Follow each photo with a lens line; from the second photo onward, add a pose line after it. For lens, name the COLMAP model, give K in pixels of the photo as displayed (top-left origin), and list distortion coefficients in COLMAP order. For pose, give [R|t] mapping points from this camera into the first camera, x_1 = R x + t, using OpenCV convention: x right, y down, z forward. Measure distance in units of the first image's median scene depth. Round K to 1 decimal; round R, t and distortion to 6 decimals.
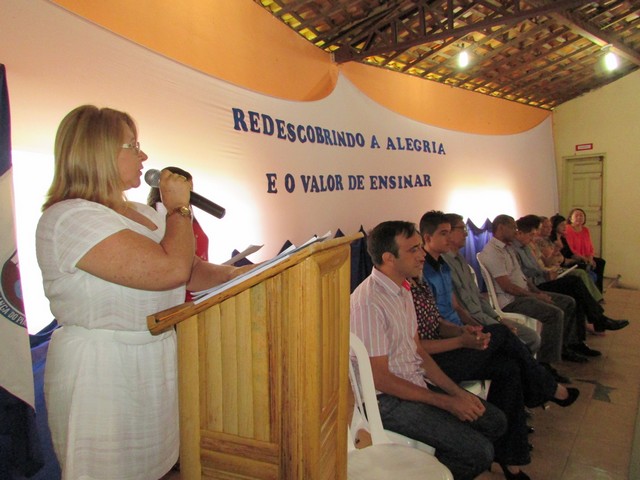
lens RADIAL K [[457.6, 0, 322.4], [0, 457.6, 239.6], [0, 0, 1]] dist [-0.025363, 0.001475]
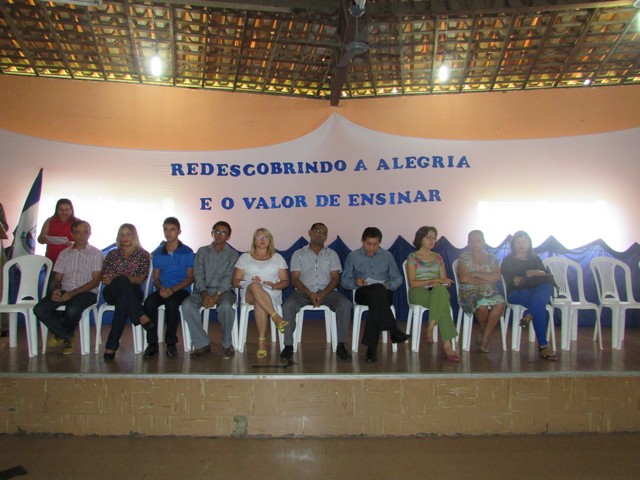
lens RADIAL K [[476.8, 0, 321.2], [0, 476.8, 239.8], [0, 0, 1]] dist [-0.040994, 0.000122]
pose [[0.631589, 0.025088, -0.774897, 1.053600], [-0.069165, 0.997314, -0.024085, 0.013050], [0.772212, 0.068808, 0.631628, 0.176677]]
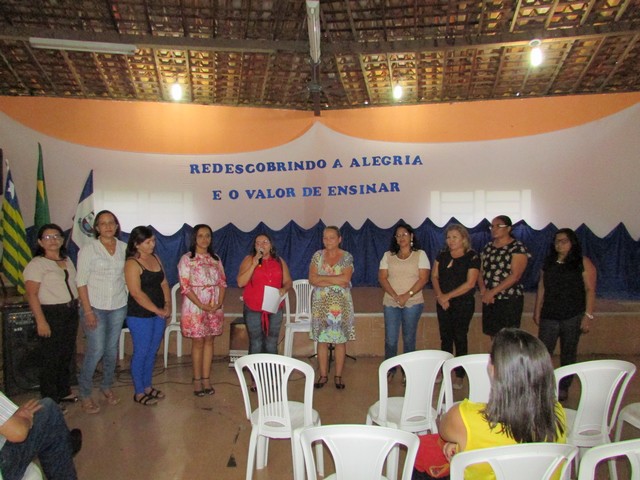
lens RADIAL K [[457.6, 0, 322.4], [0, 457.6, 239.6], [0, 0, 1]] dist [-0.025363, 0.001475]
pose [[0.605458, 0.049000, -0.794368, 1.349629], [-0.063161, 0.997913, 0.013415, 0.017247], [0.793367, 0.042050, 0.607289, 0.072389]]
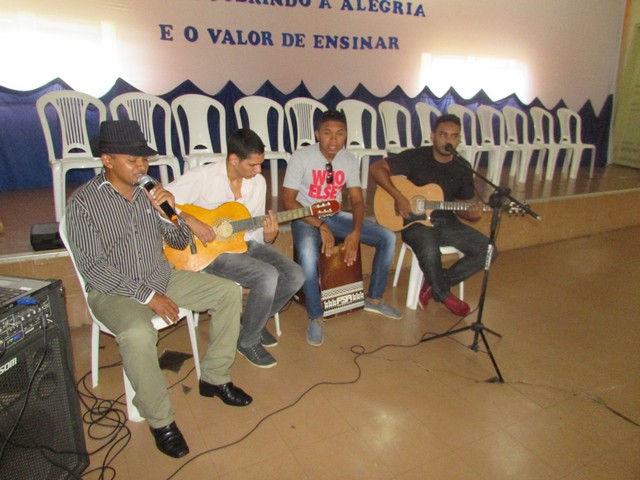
lens RADIAL K [[457.6, 0, 322.4], [0, 457.6, 239.6], [0, 0, 1]] dist [-0.025363, 0.001475]
pose [[0.914011, 0.164828, -0.370695, 0.636683], [-0.076311, 0.967285, 0.241943, 0.075423], [0.398447, -0.192850, 0.896688, -0.085728]]
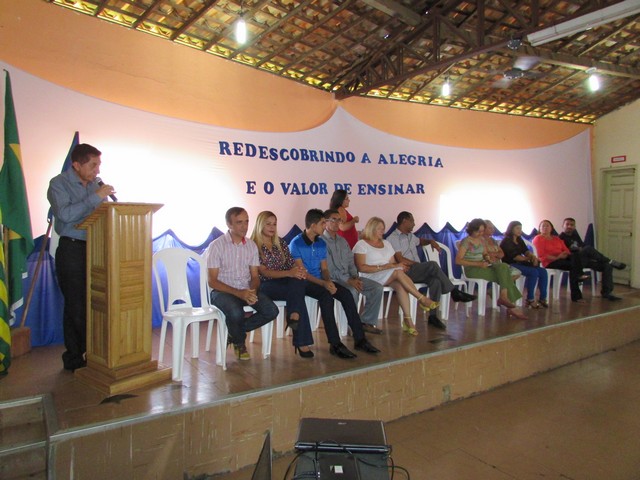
lens RADIAL K [[457.6, 0, 322.4], [0, 457.6, 239.6], [0, 0, 1]] dist [-0.025363, 0.001475]
pose [[0.950554, 0.047443, -0.306914, 0.429447], [-0.053739, 0.998482, -0.012090, 0.041701], [0.305875, 0.027986, 0.951660, -0.281753]]
